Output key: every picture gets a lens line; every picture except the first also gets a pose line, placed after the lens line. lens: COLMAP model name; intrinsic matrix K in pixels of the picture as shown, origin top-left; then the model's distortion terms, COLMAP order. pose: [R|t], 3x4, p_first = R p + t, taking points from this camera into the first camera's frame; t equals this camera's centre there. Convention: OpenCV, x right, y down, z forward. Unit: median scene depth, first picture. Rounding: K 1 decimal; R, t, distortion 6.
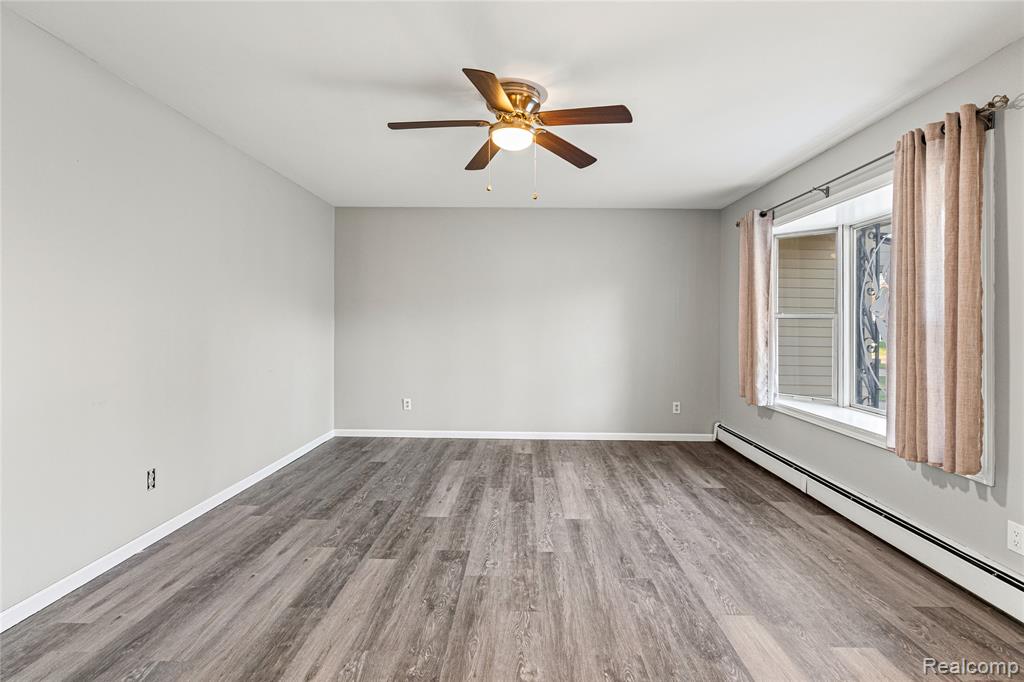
lens RADIAL K [[466.1, 0, 518.4], [0, 466.1, 323.1], [0, 0, 1]] dist [-0.008006, 0.002430]
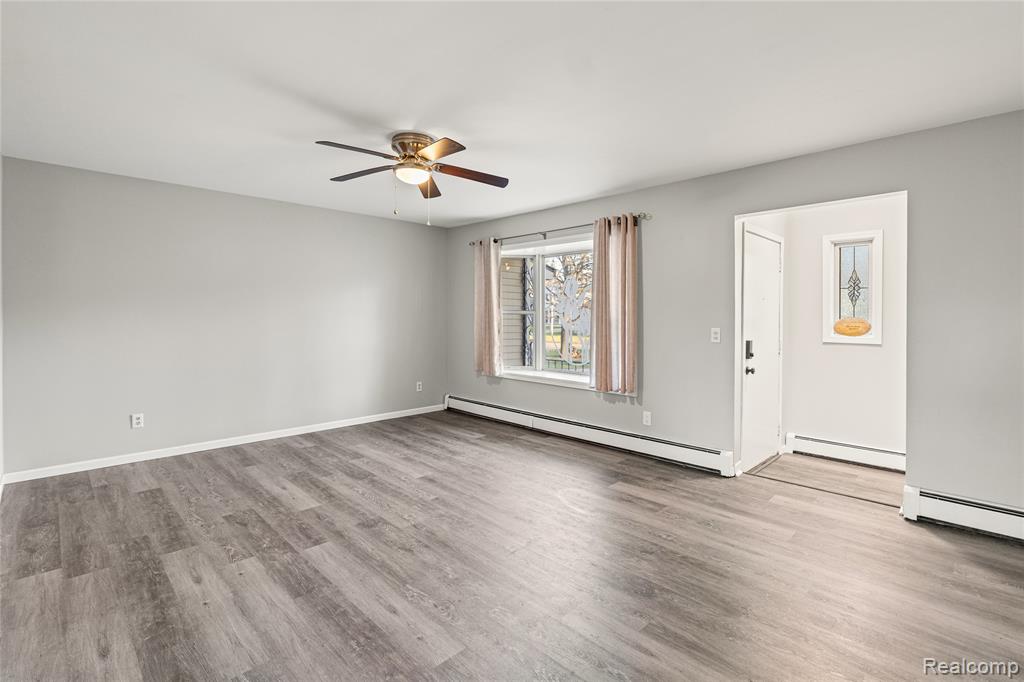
lens RADIAL K [[466.1, 0, 517.0], [0, 466.1, 317.0], [0, 0, 1]] dist [-0.008006, 0.002430]
pose [[0.702903, -0.011180, 0.711198, -0.609204], [0.002033, 0.999904, 0.013709, -0.028643], [-0.711283, -0.008190, 0.702858, -0.066228]]
